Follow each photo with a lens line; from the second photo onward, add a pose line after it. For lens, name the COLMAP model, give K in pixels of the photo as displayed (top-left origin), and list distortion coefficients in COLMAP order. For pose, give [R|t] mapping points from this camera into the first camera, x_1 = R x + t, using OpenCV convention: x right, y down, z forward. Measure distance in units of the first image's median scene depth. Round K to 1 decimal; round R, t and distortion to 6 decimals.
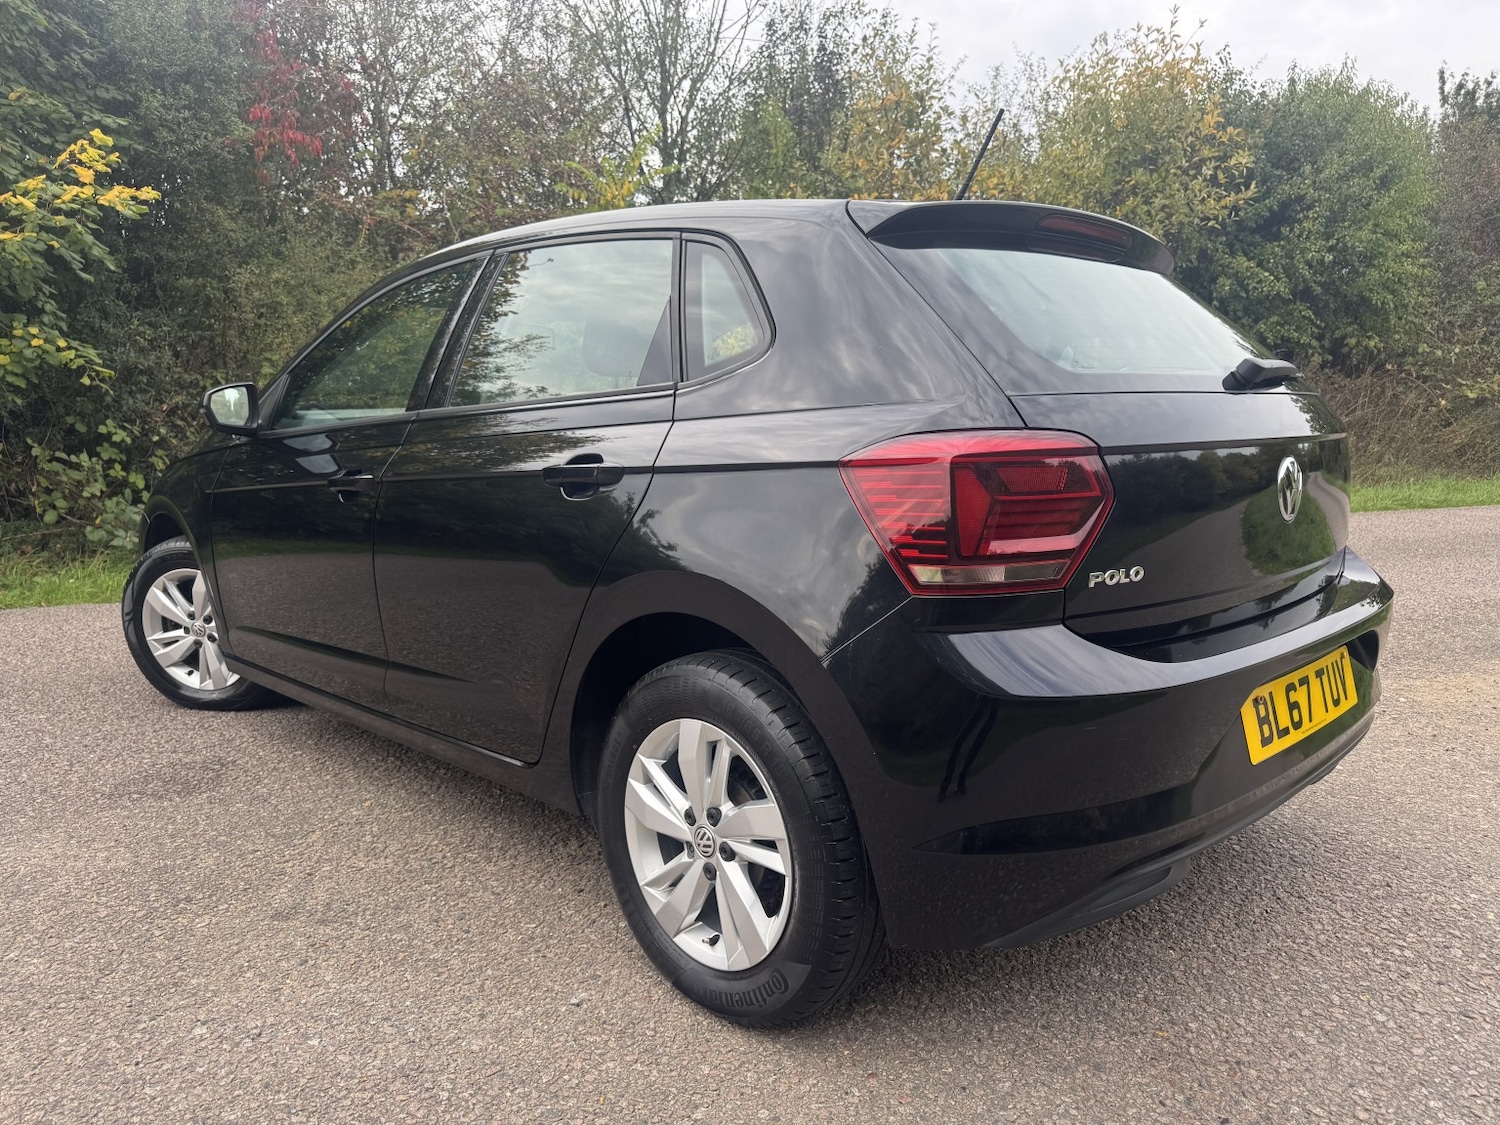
lens RADIAL K [[1076.3, 0, 746.2], [0, 1076.3, 572.7], [0, 0, 1]] dist [0.012727, -0.019491]
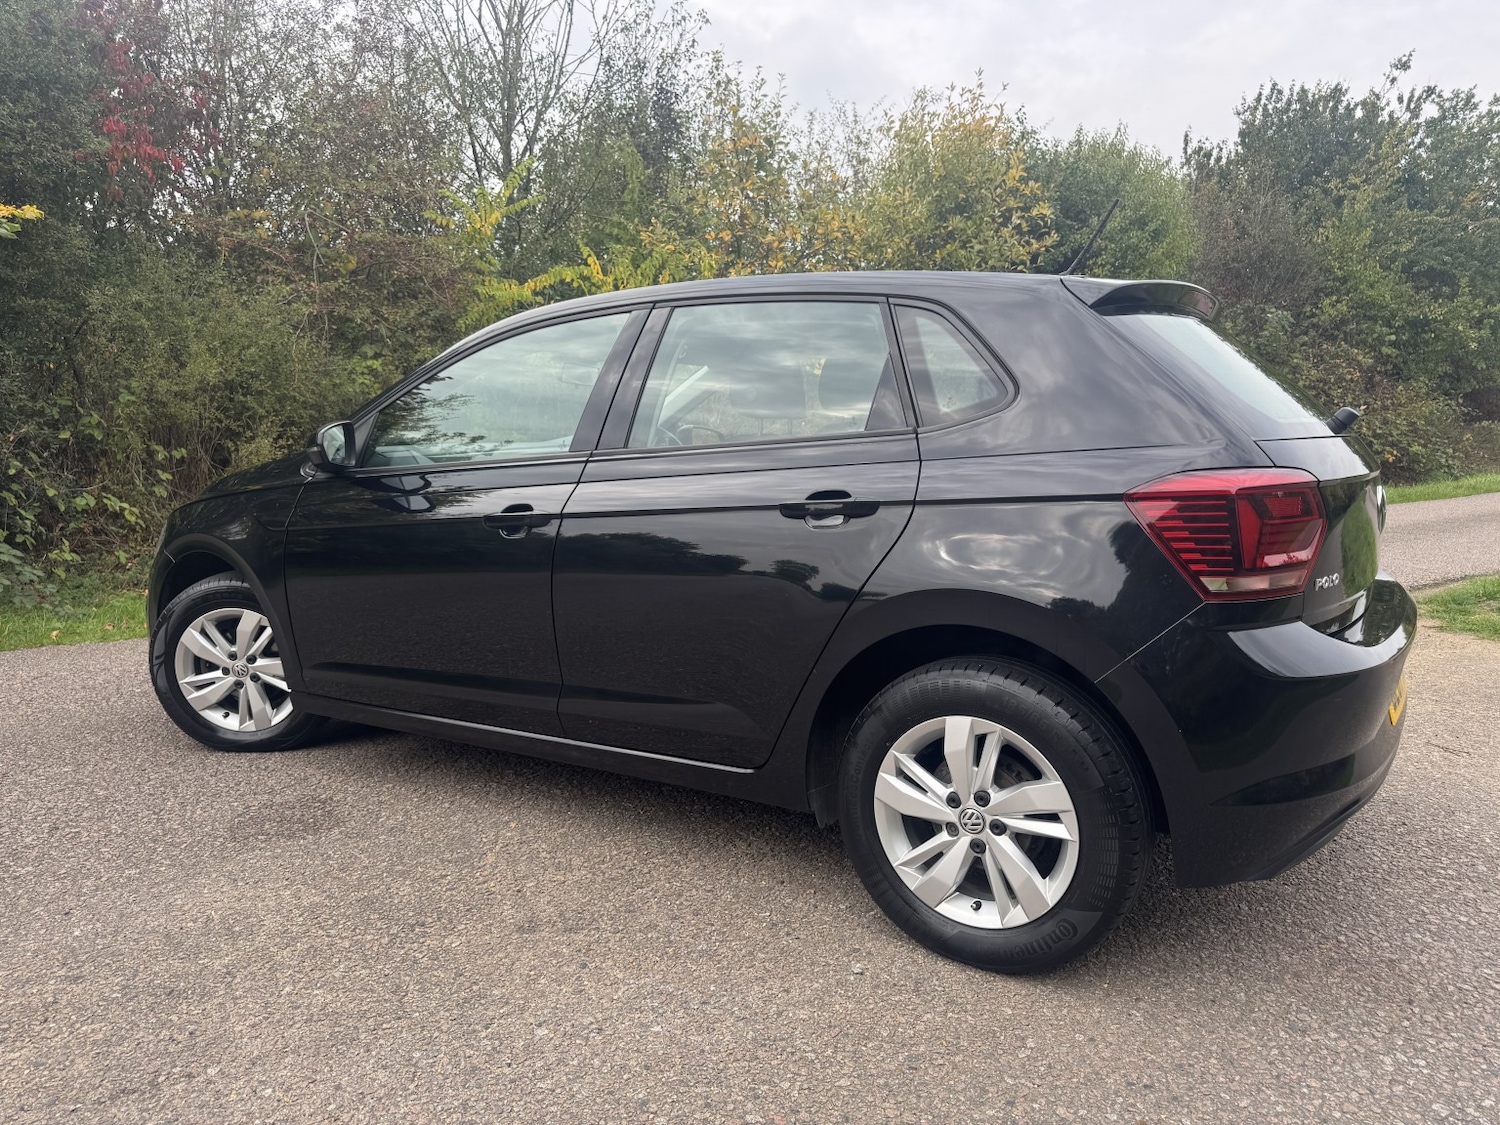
lens RADIAL K [[1076.3, 0, 731.9], [0, 1076.3, 576.4], [0, 0, 1]] dist [0.012727, -0.019491]
pose [[0.979402, -0.028832, 0.199853, -0.326814], [0.032391, 0.999369, -0.014561, -0.003908], [-0.199307, 0.020735, 0.979718, -0.061538]]
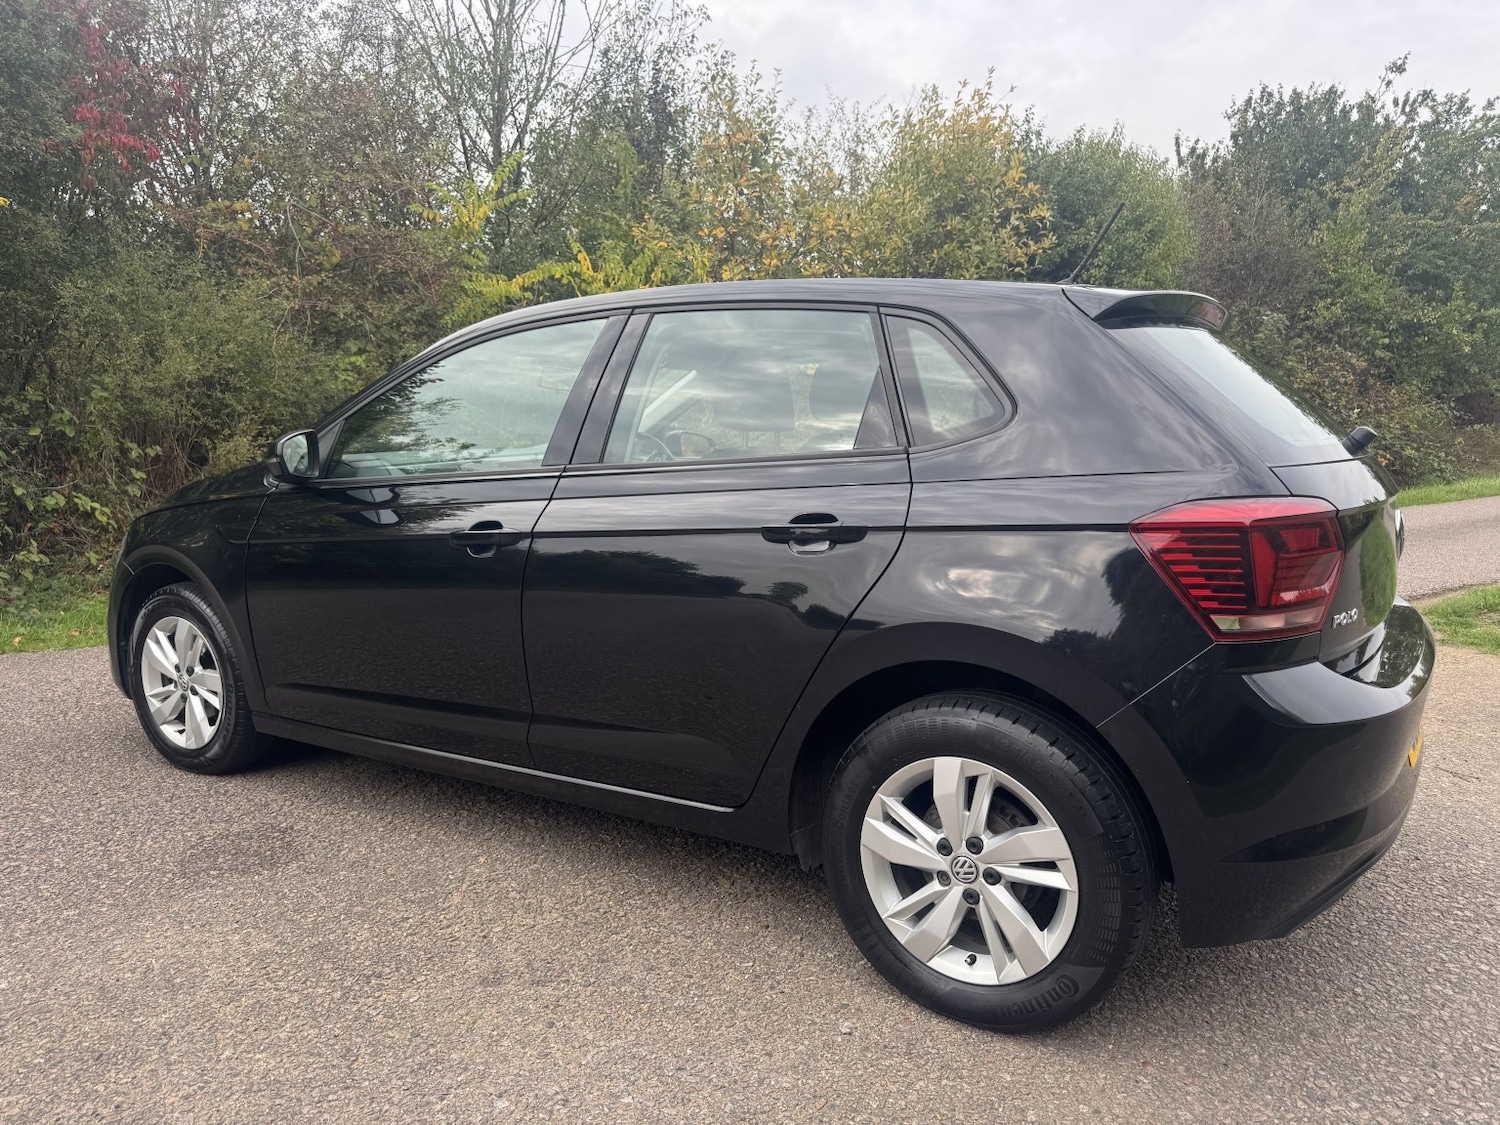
lens RADIAL K [[1076.3, 0, 746.3], [0, 1076.3, 573.4], [0, 0, 1]] dist [0.012727, -0.019491]
pose [[0.975780, -0.024084, 0.217423, -0.306740], [0.027394, 0.999550, -0.012222, -0.027064], [-0.217031, 0.017882, 0.976001, -0.014560]]
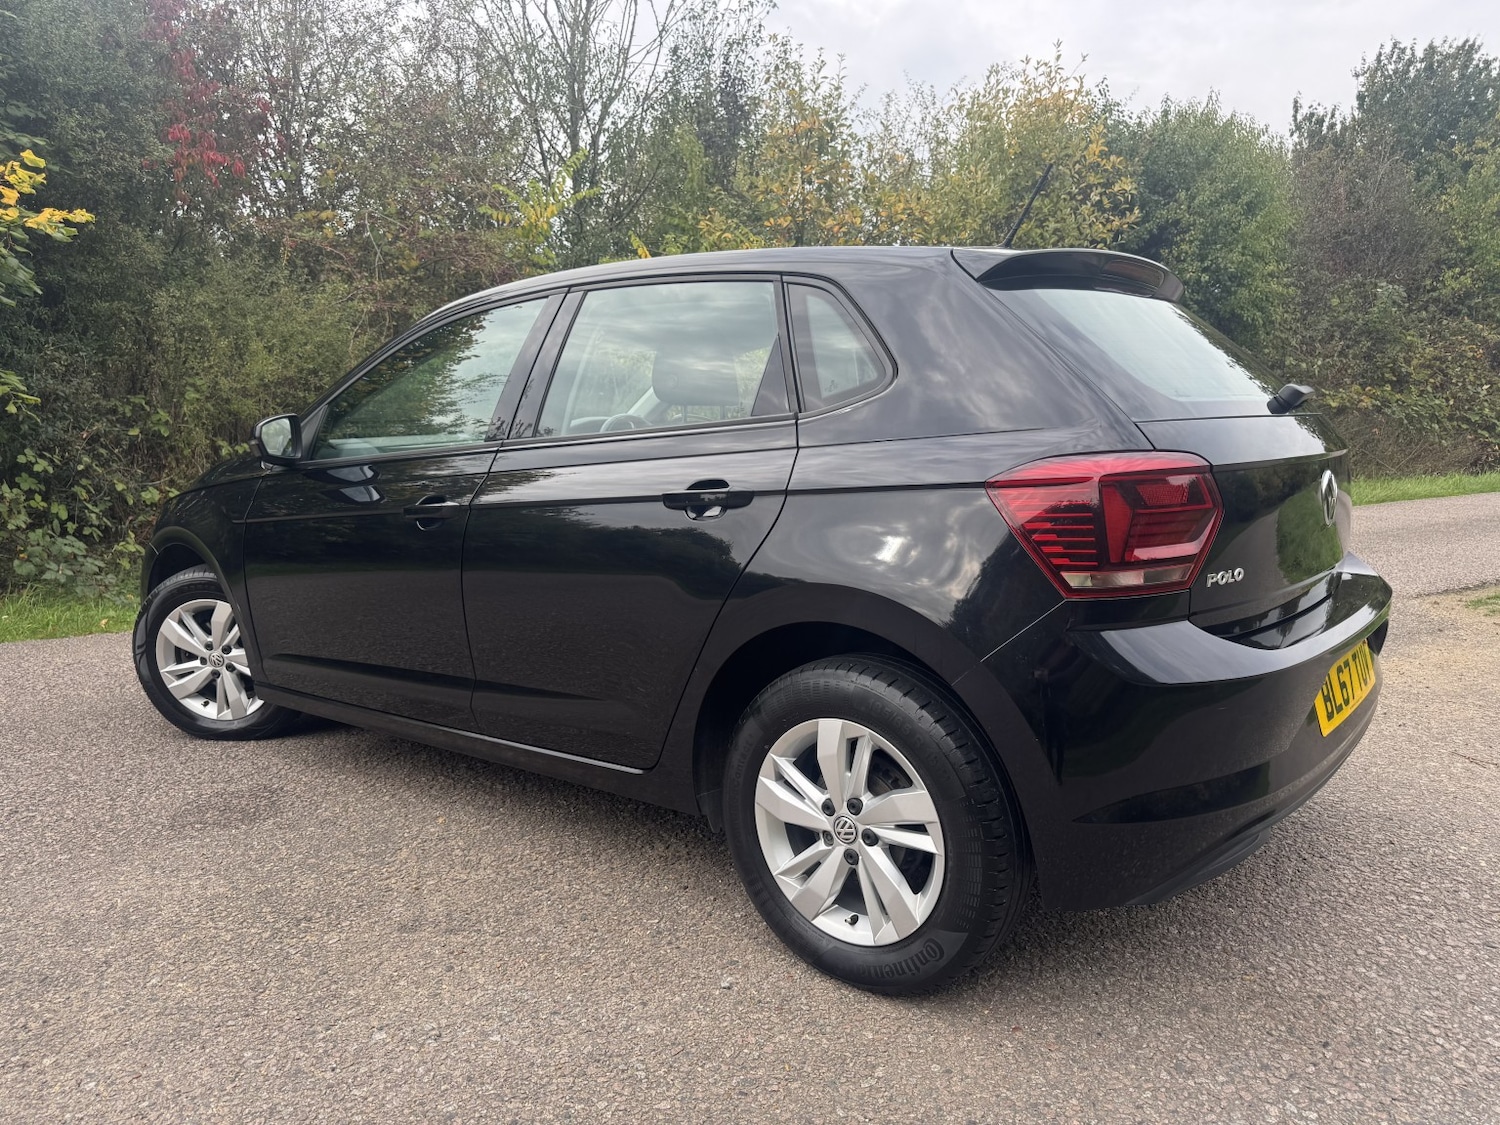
lens RADIAL K [[1076.3, 0, 733.8], [0, 1076.3, 573.2], [0, 0, 1]] dist [0.012727, -0.019491]
pose [[0.994458, -0.028408, 0.101222, -0.160858], [0.029729, 0.999491, -0.011565, -0.001702], [-0.100841, 0.014511, 0.994797, -0.053143]]
